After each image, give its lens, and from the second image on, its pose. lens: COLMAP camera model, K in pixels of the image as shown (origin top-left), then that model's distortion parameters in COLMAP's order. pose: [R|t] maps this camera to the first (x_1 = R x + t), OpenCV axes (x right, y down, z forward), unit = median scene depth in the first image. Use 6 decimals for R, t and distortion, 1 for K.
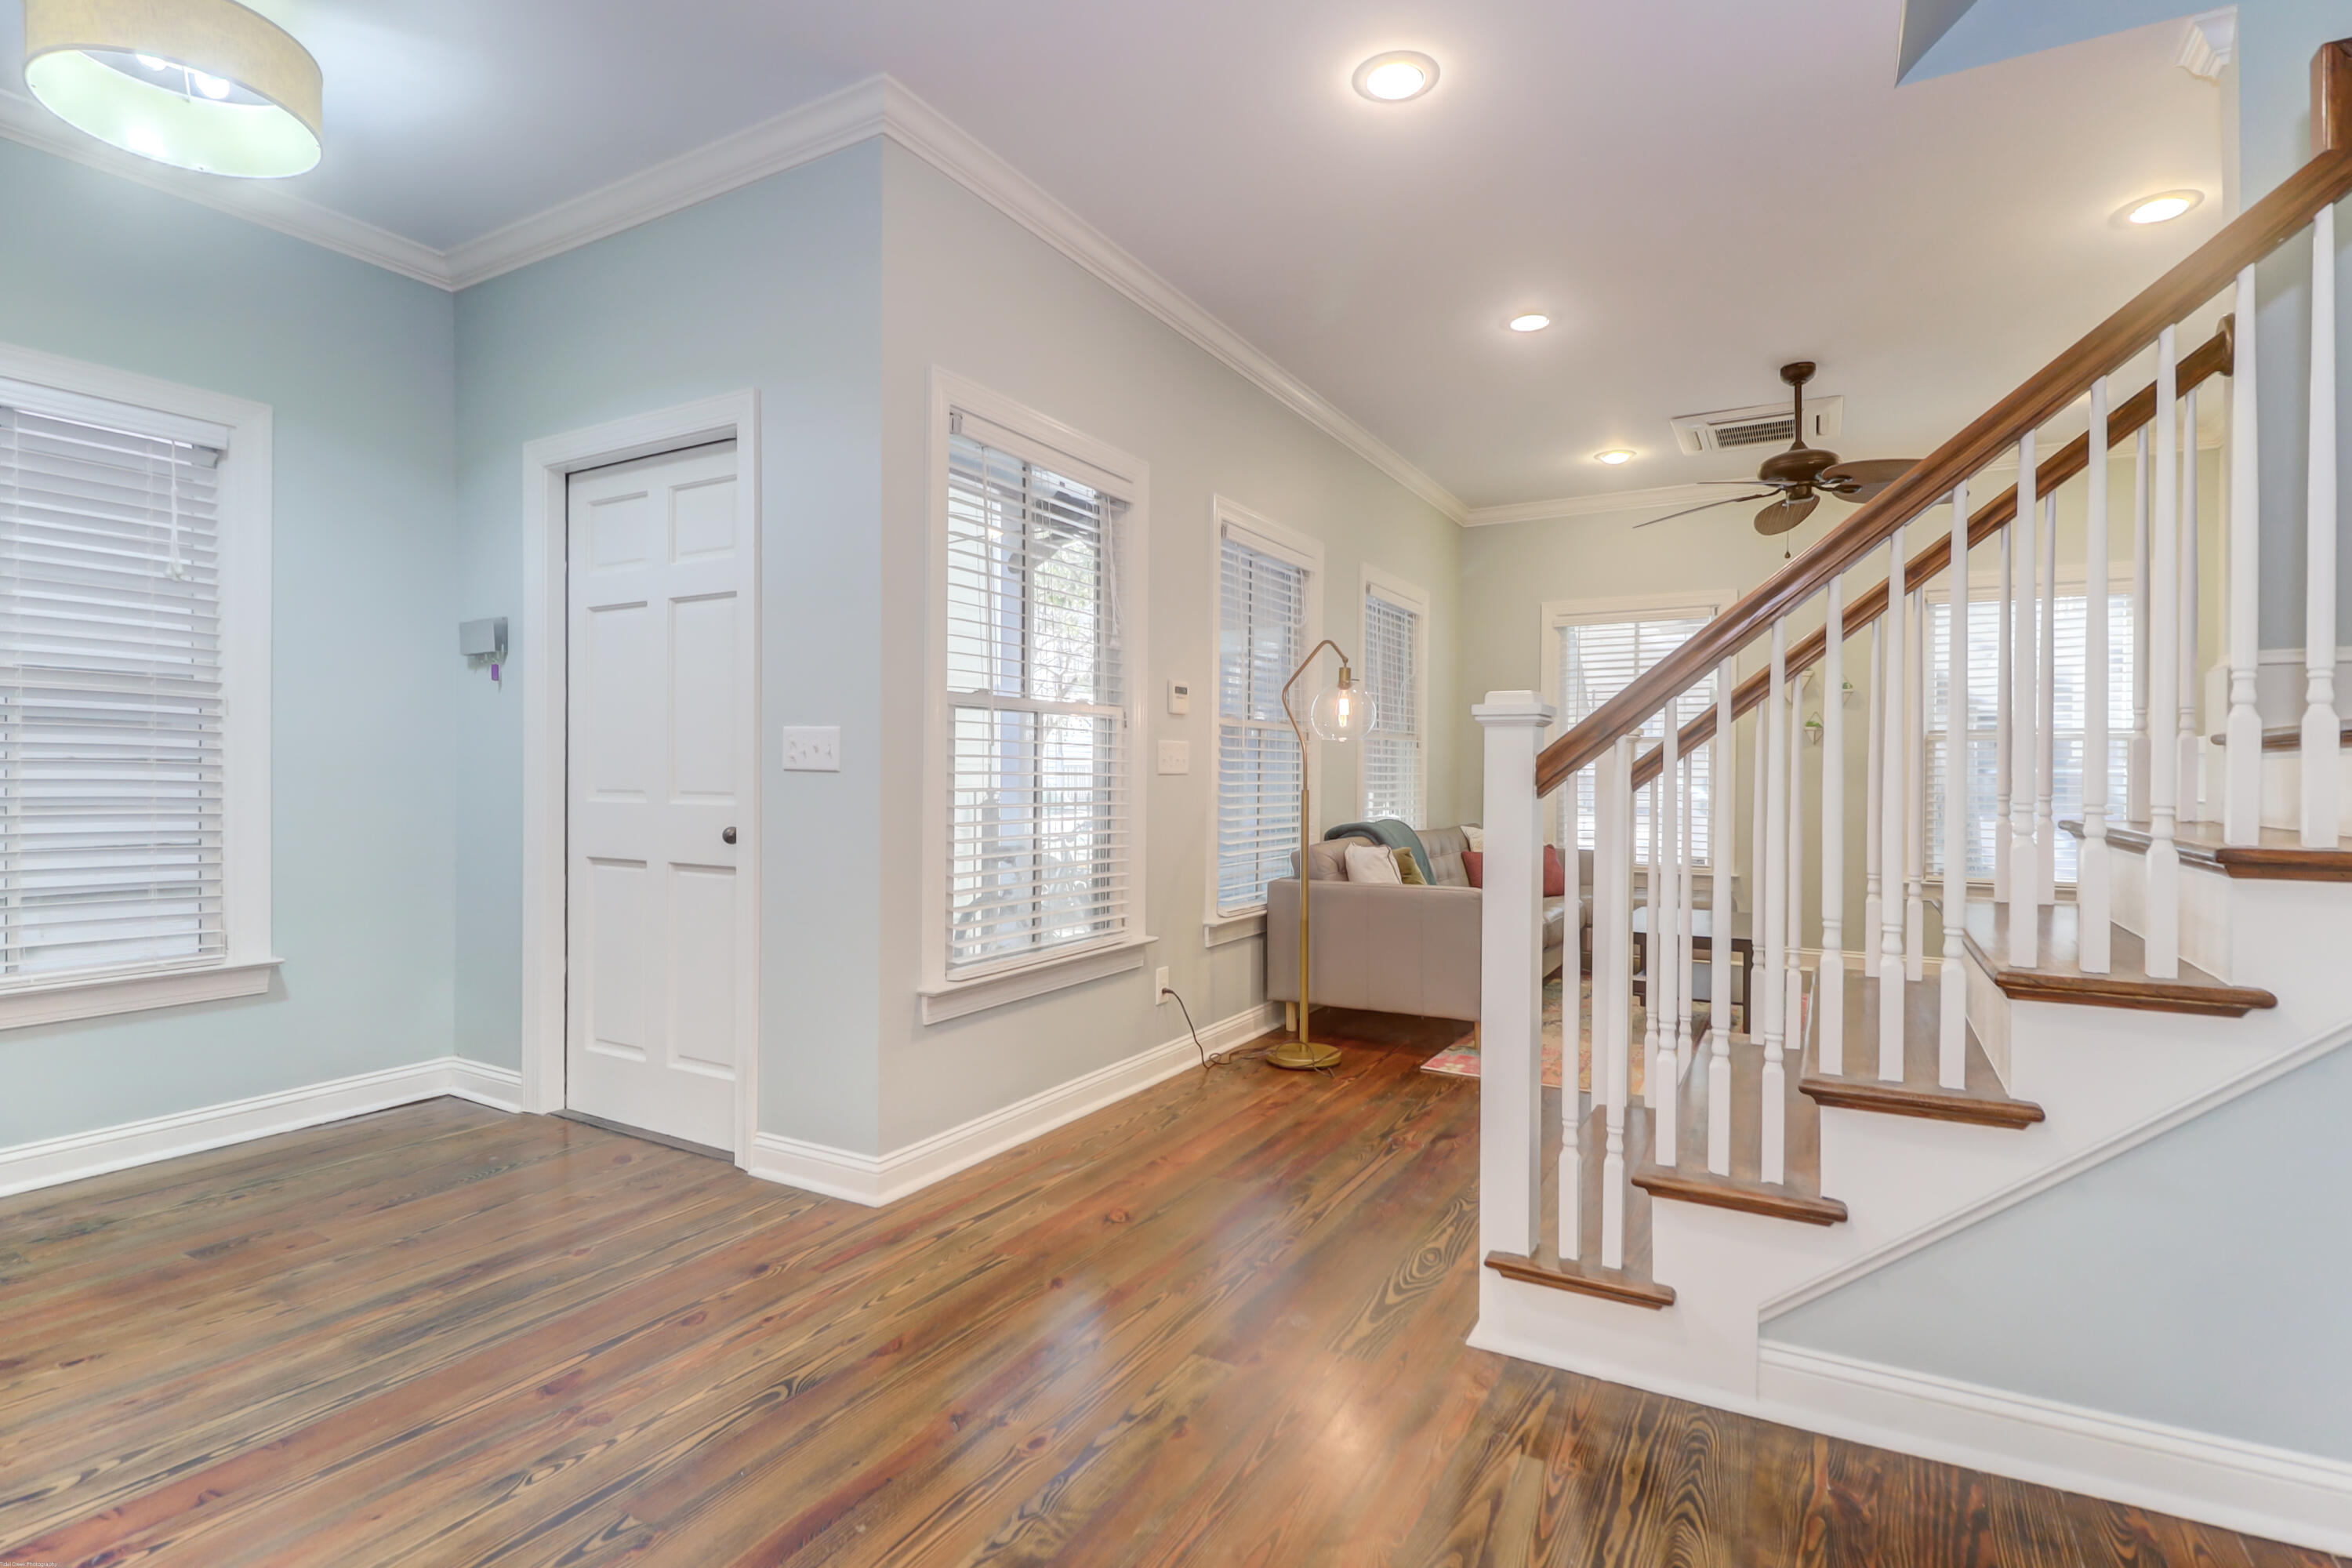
lens RADIAL K [[1135.1, 0, 1185.1], [0, 1135.1, 783.4], [0, 0, 1]] dist [0.001760, -0.008070]
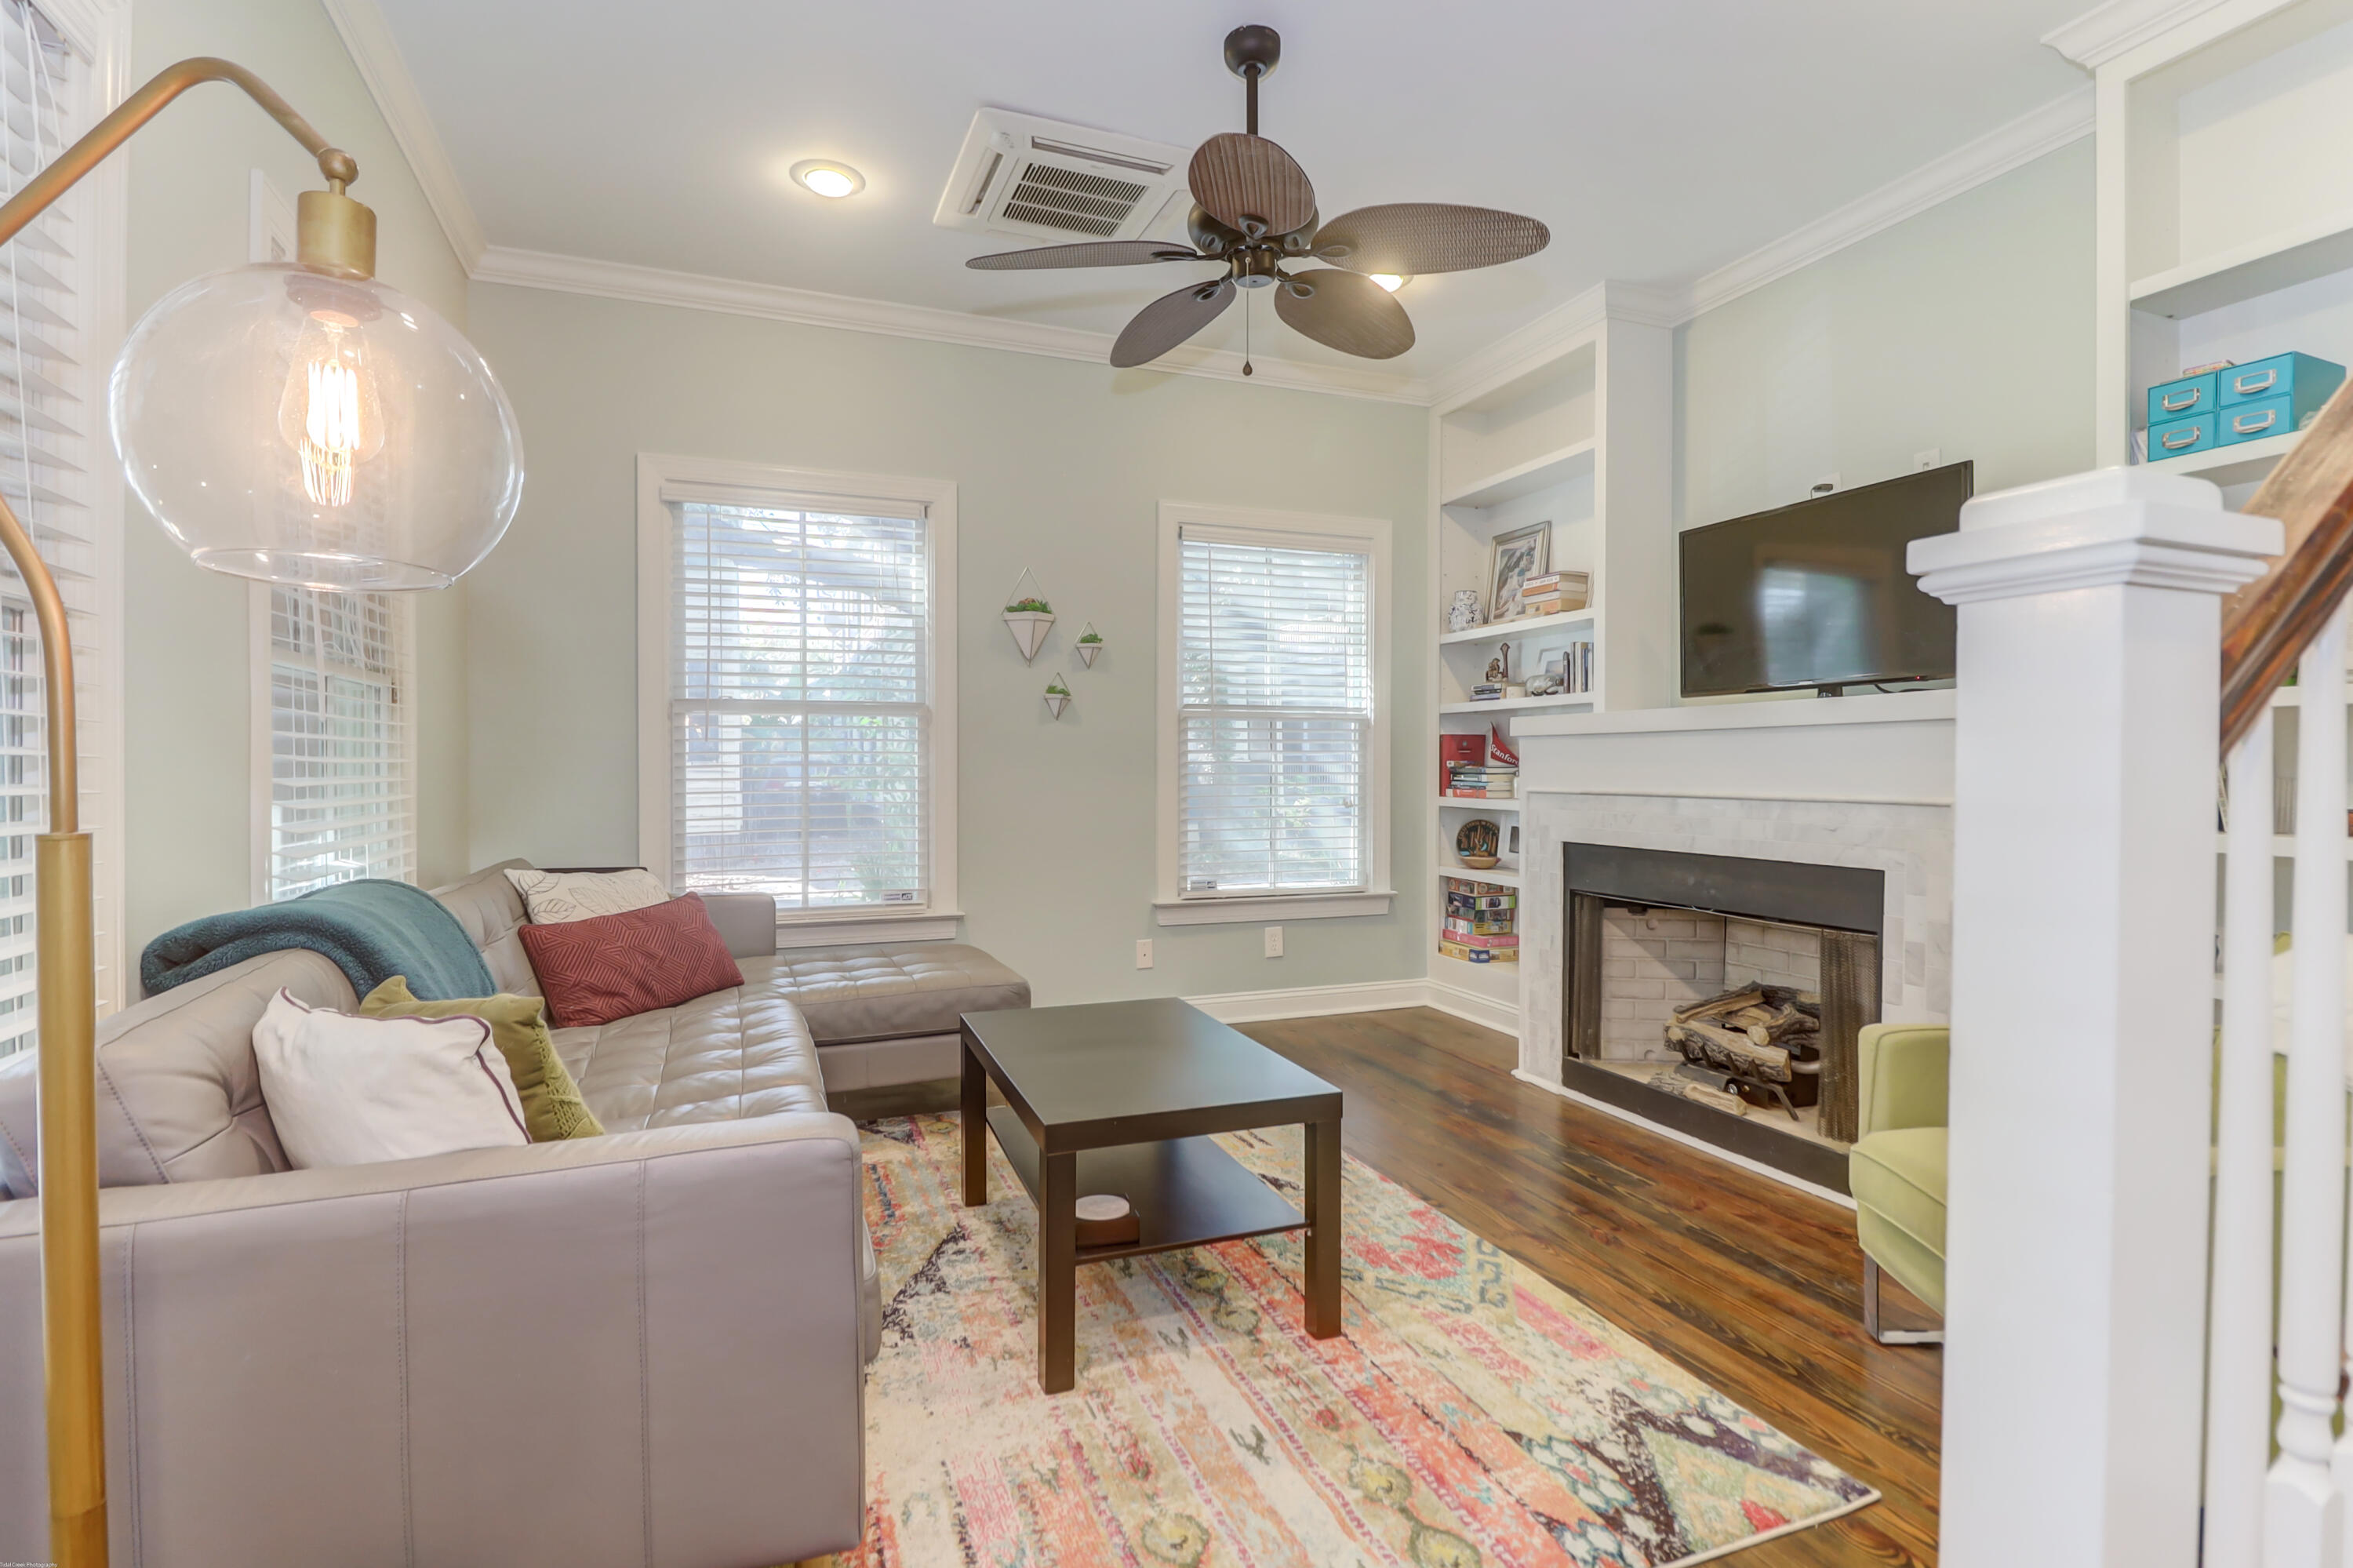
lens RADIAL K [[1135.7, 0, 1179.8], [0, 1135.7, 786.0], [0, 0, 1]] dist [0.001760, -0.008070]
pose [[0.625407, -0.015875, 0.780137, 0.062151], [0.005216, 0.999856, 0.016165, -0.004752], [-0.780281, -0.006041, 0.625400, 0.603056]]
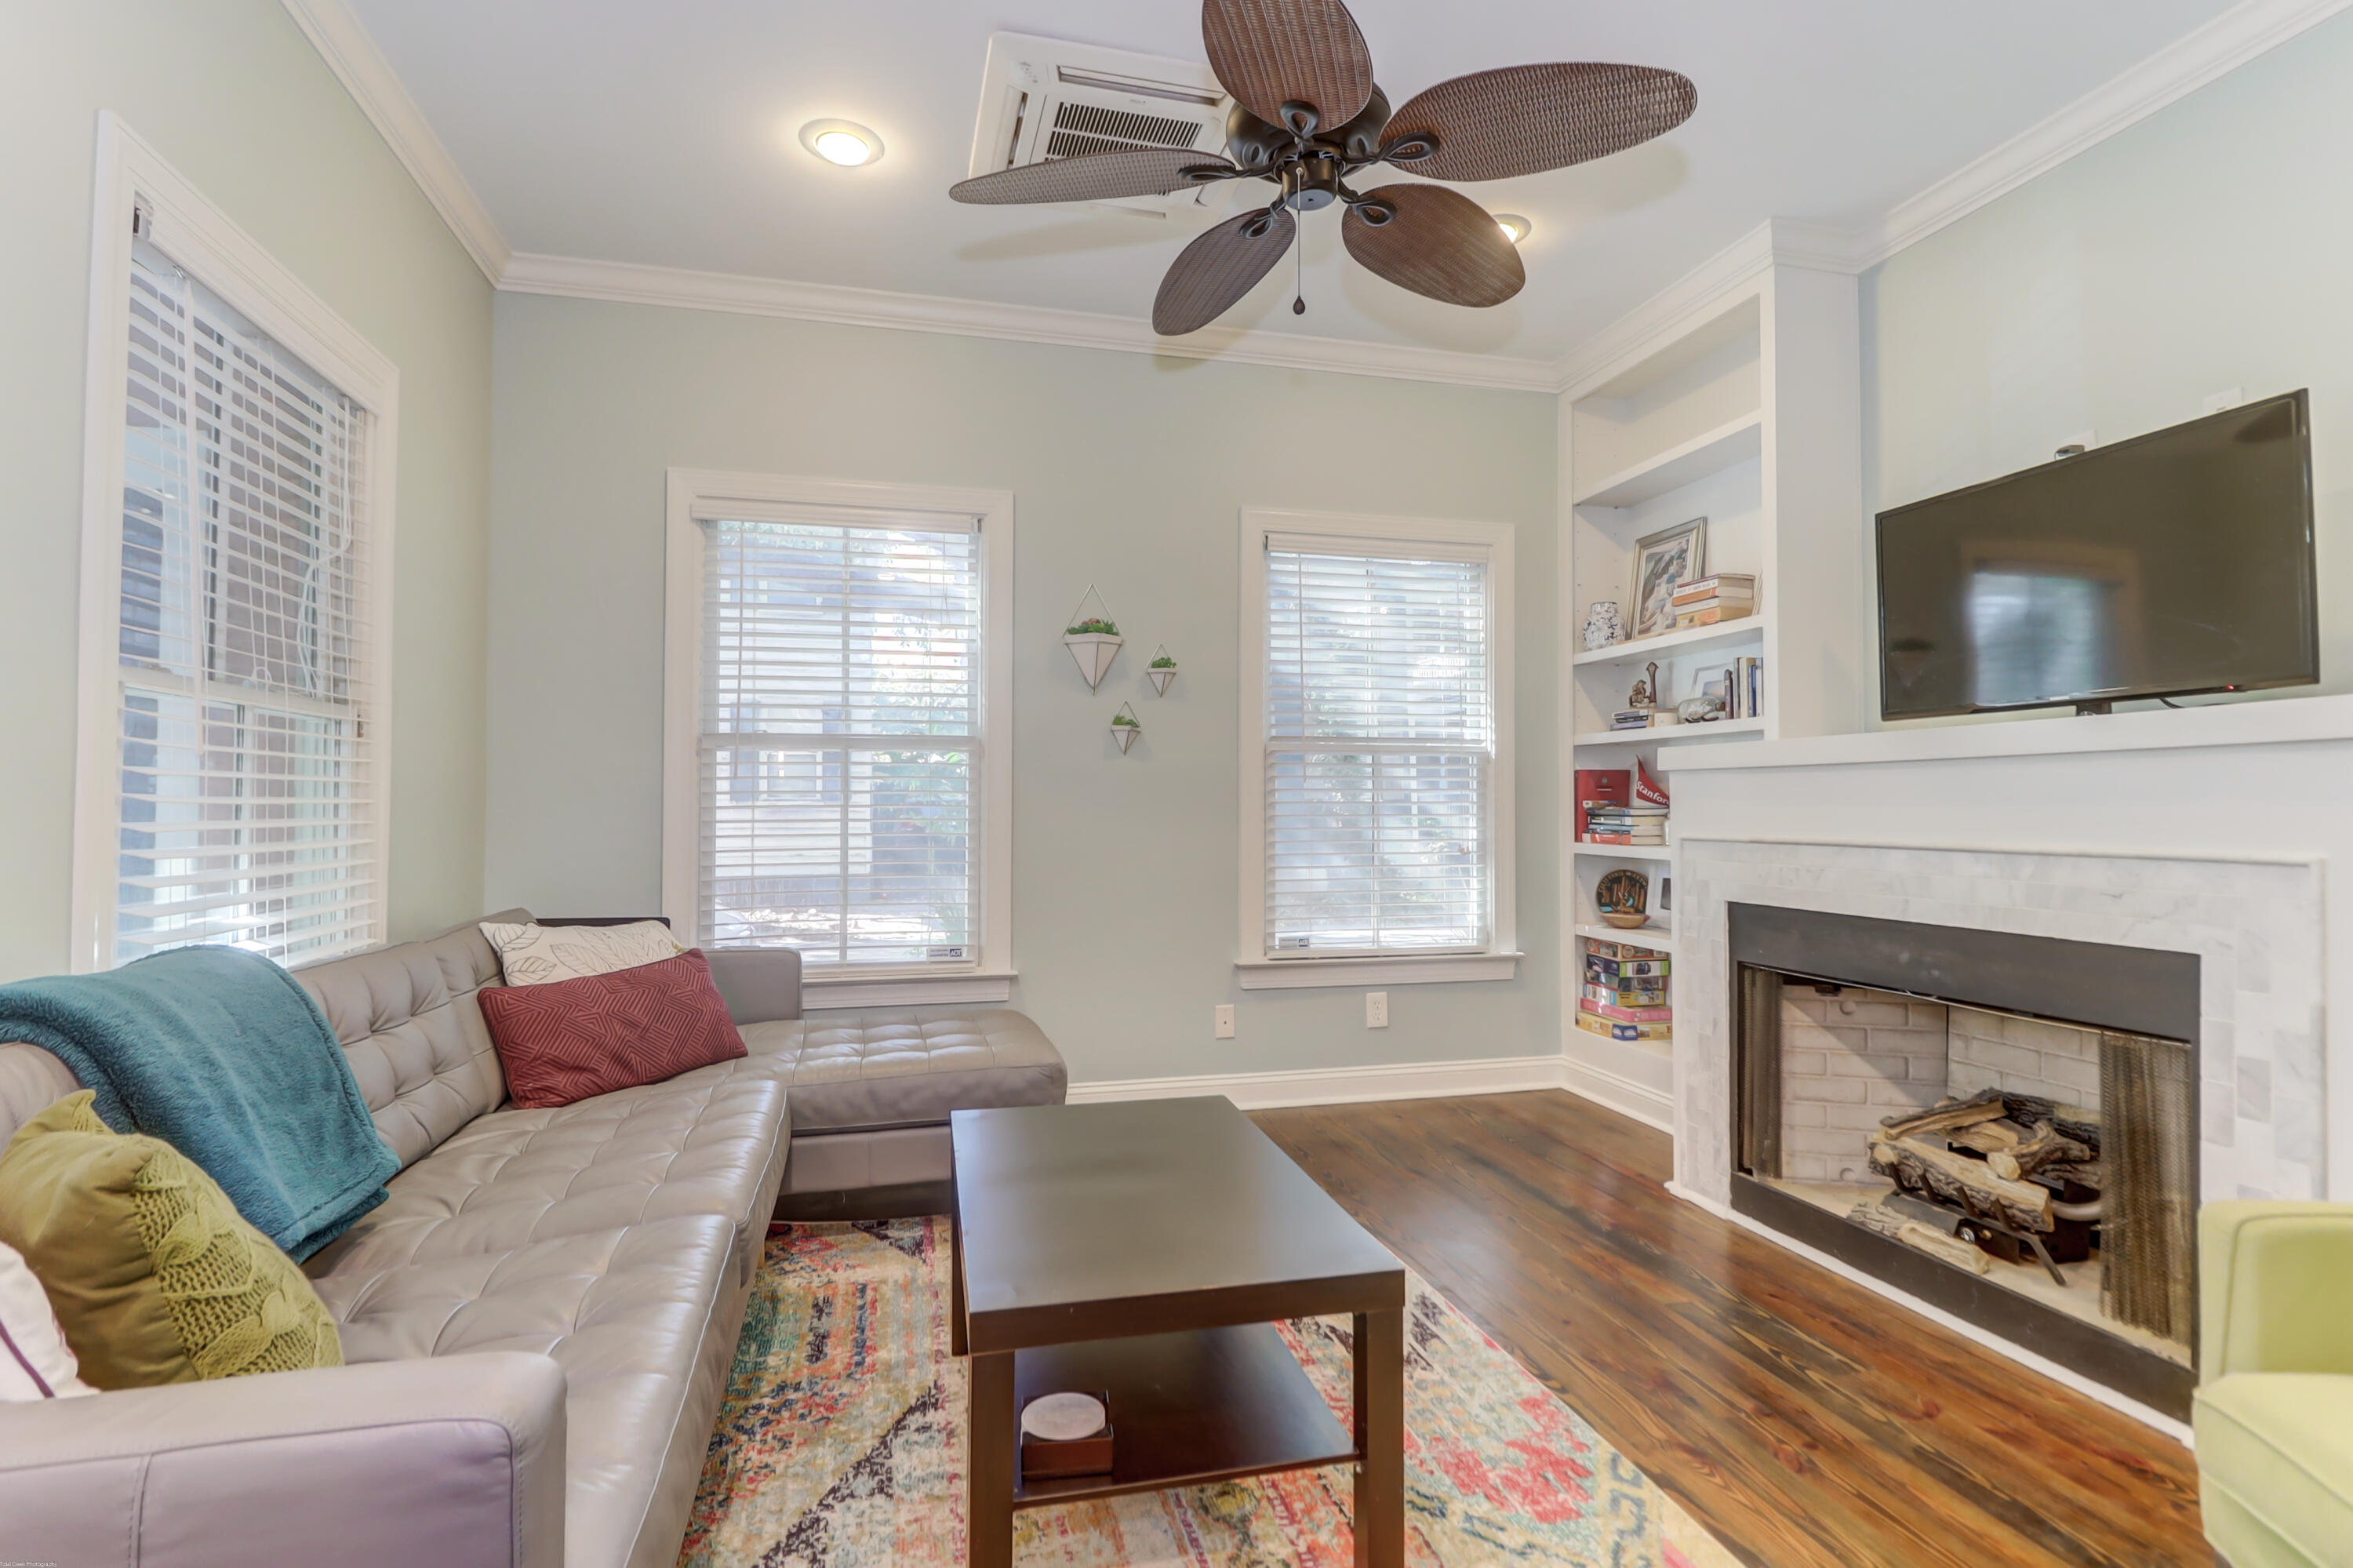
lens RADIAL K [[1135.7, 0, 1176.3], [0, 1135.7, 786.2], [0, 0, 1]] dist [0.001760, -0.008070]
pose [[0.717872, 0.009832, 0.696106, 0.167961], [0.004950, 0.999803, -0.019225, -0.005375], [-0.696158, 0.017247, 0.717682, 0.641982]]
